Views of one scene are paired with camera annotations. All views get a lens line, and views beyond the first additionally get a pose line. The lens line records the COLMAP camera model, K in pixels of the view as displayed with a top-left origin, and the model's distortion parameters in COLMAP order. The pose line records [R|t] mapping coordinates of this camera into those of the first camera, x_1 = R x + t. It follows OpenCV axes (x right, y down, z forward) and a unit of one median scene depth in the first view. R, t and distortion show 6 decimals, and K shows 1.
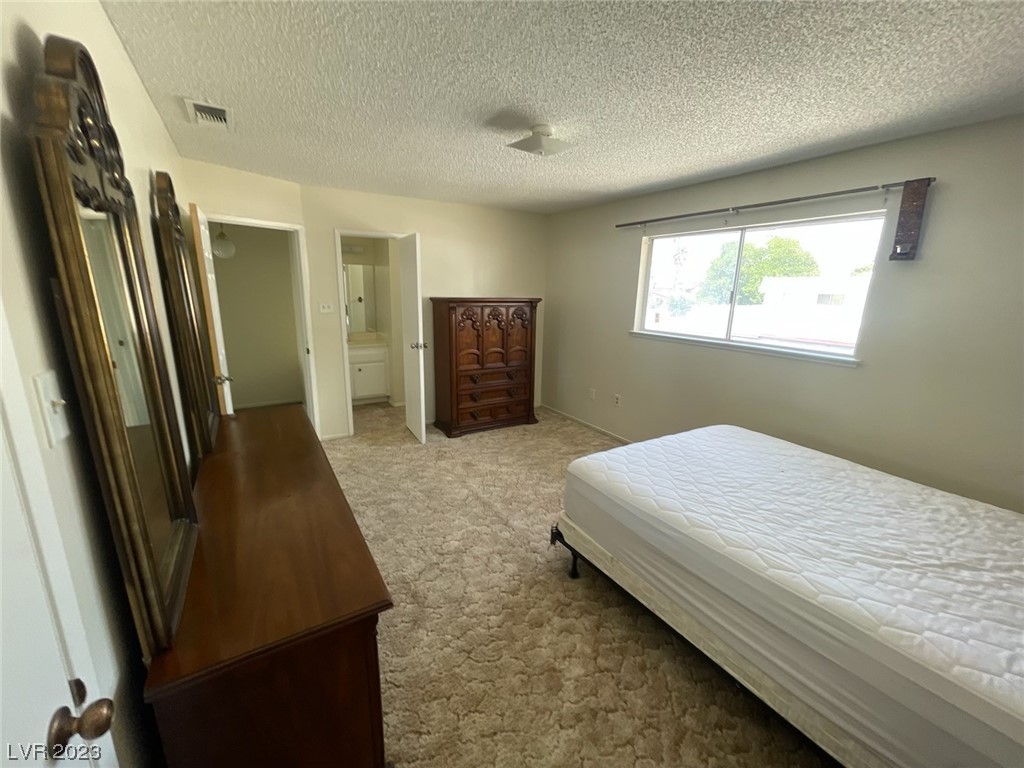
lens RADIAL K [[412.7, 0, 504.4], [0, 412.7, 384.1], [0, 0, 1]] dist [0.001473, -0.000039]
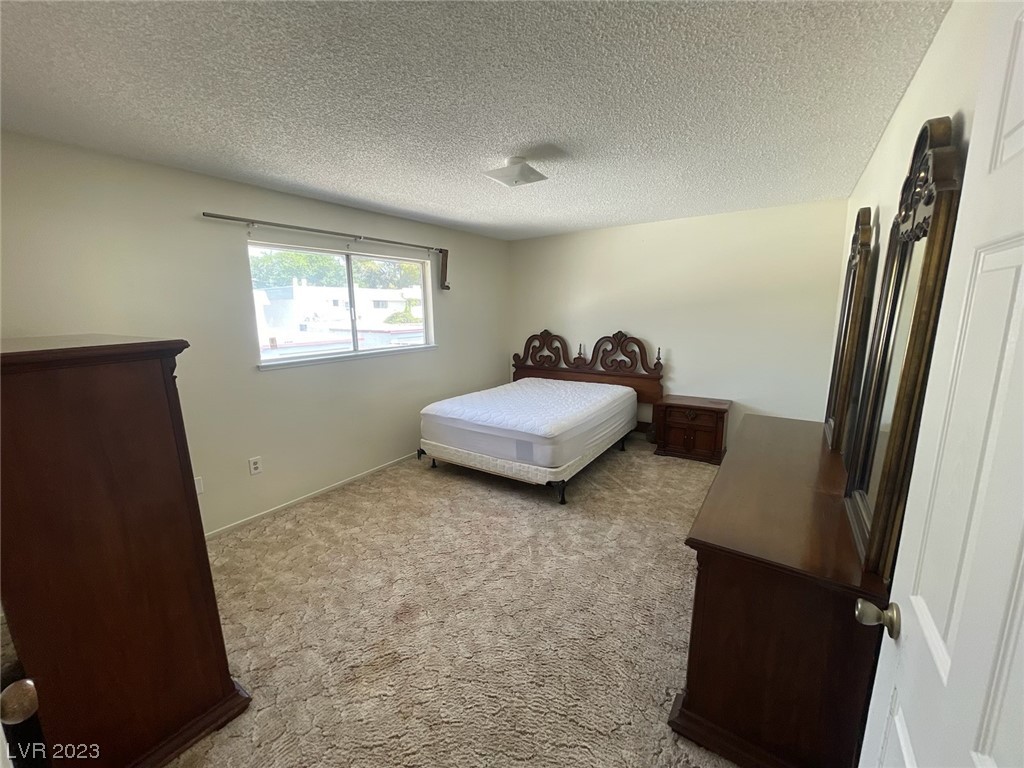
lens RADIAL K [[412.7, 0, 503.2], [0, 412.7, 384.8], [0, 0, 1]] dist [0.001473, -0.000039]
pose [[-0.408145, -0.184361, 0.894108, -0.636801], [0.216135, 0.932038, 0.290844, -0.255557], [-0.886963, 0.311955, -0.340560, 1.029966]]
